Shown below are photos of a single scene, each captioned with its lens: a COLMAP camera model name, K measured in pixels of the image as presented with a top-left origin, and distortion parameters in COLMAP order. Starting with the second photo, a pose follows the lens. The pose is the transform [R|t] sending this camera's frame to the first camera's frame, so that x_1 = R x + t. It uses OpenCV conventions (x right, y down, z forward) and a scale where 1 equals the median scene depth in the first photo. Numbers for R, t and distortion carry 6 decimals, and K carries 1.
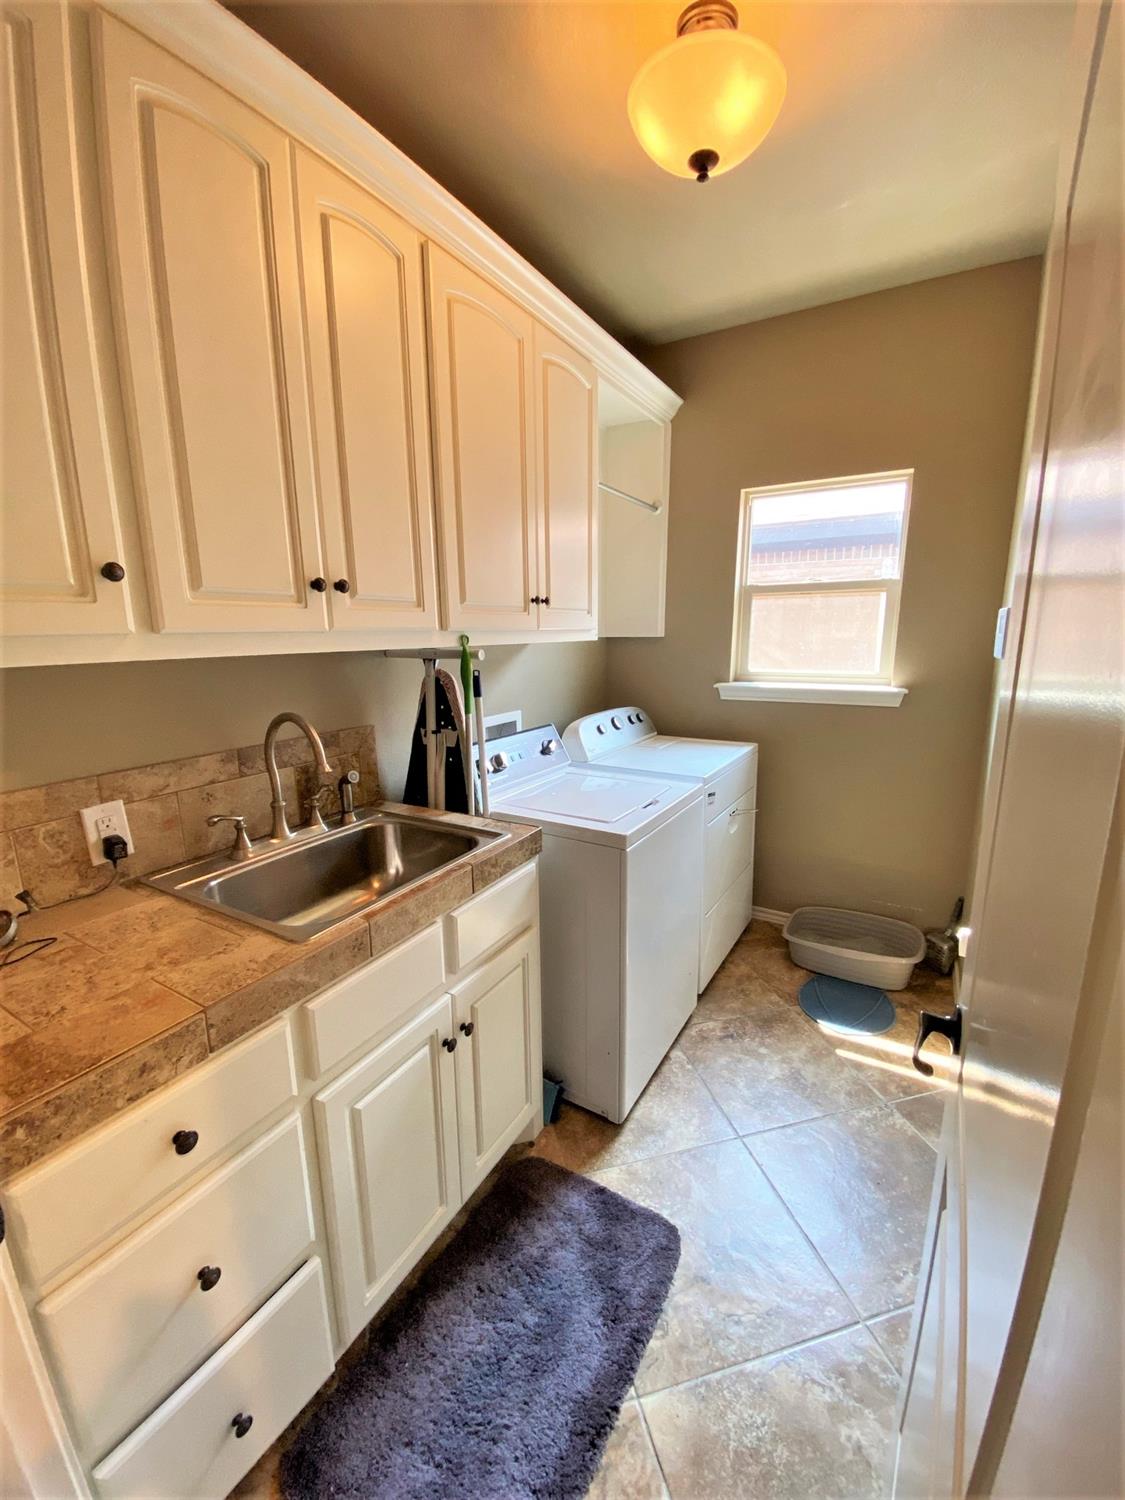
lens RADIAL K [[611.6, 0, 562.5], [0, 611.6, 750.0], [0, 0, 1]] dist [0.002475, -0.014137]
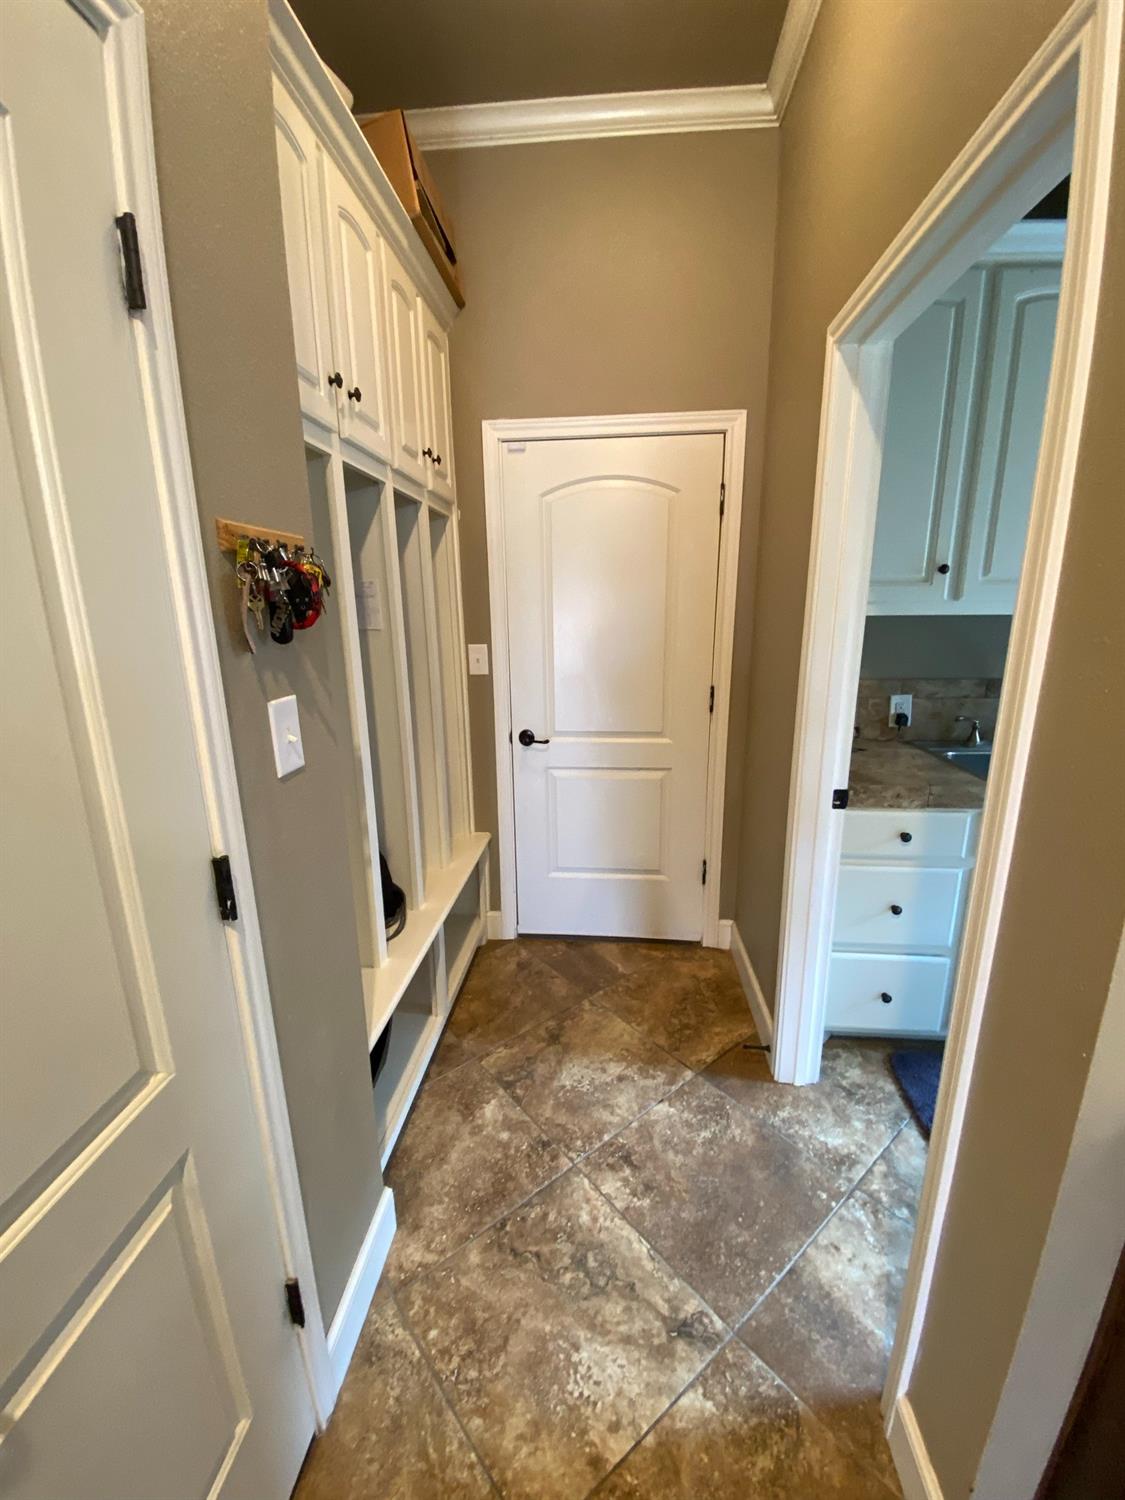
lens RADIAL K [[611.6, 0, 562.5], [0, 611.6, 750.0], [0, 0, 1]] dist [0.002475, -0.014137]
pose [[0.420318, 0.215560, -0.881400, 0.487818], [-0.173491, 0.972543, 0.155117, 0.147762], [0.890637, 0.087716, 0.446175, -0.739482]]
